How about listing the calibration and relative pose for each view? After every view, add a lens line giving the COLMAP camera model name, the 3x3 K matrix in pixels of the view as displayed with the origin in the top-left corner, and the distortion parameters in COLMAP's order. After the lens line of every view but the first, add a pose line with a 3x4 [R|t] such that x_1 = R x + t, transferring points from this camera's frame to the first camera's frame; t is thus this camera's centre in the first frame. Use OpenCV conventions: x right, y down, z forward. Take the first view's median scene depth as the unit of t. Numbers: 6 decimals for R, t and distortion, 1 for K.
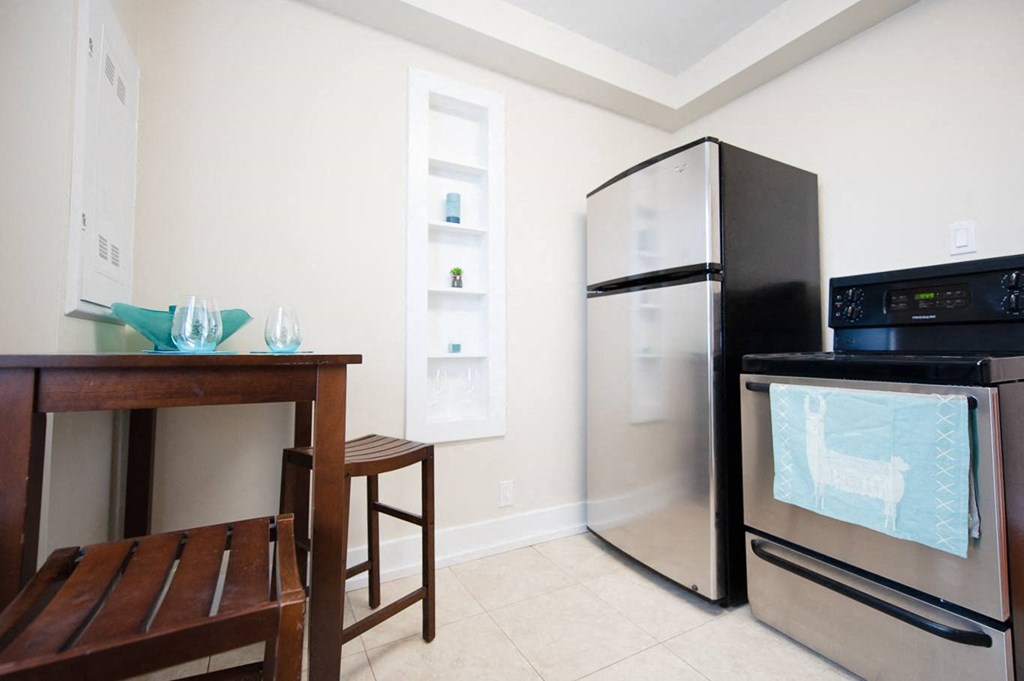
lens RADIAL K [[433.2, 0, 510.9], [0, 433.2, 322.8], [0, 0, 1]] dist [0.001155, 0.000069]
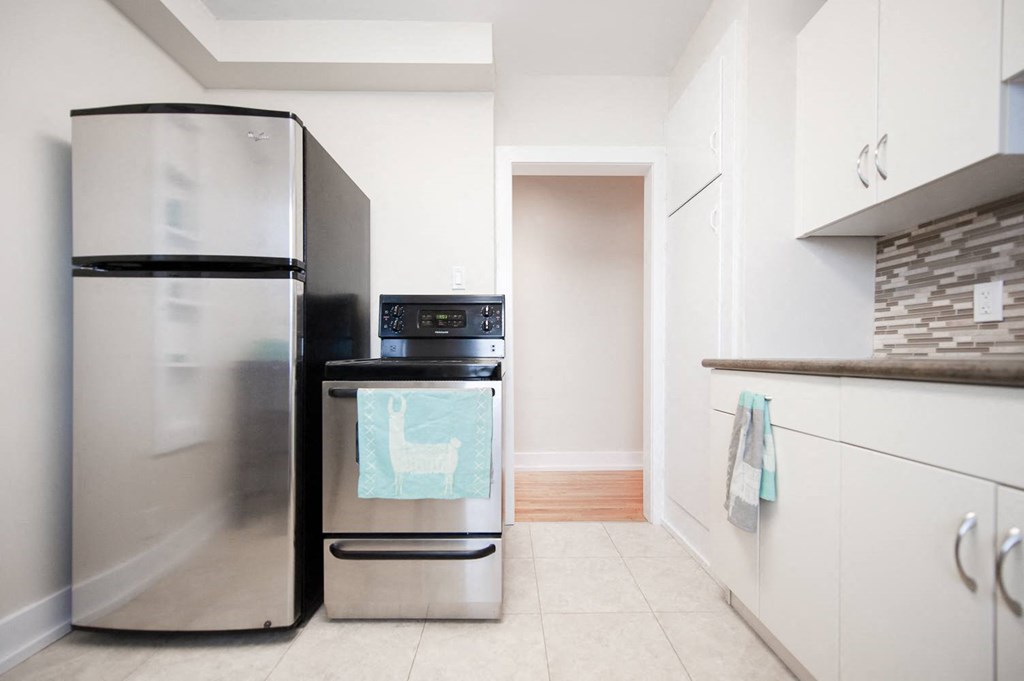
lens RADIAL K [[418.6, 0, 515.5], [0, 418.6, 359.5], [0, 0, 1]] dist [0.001584, 0.000010]
pose [[0.471730, -0.005559, 0.881725, -0.089988], [-0.052064, 0.998060, 0.034147, 0.015316], [-0.880204, -0.062014, 0.470526, 0.182266]]
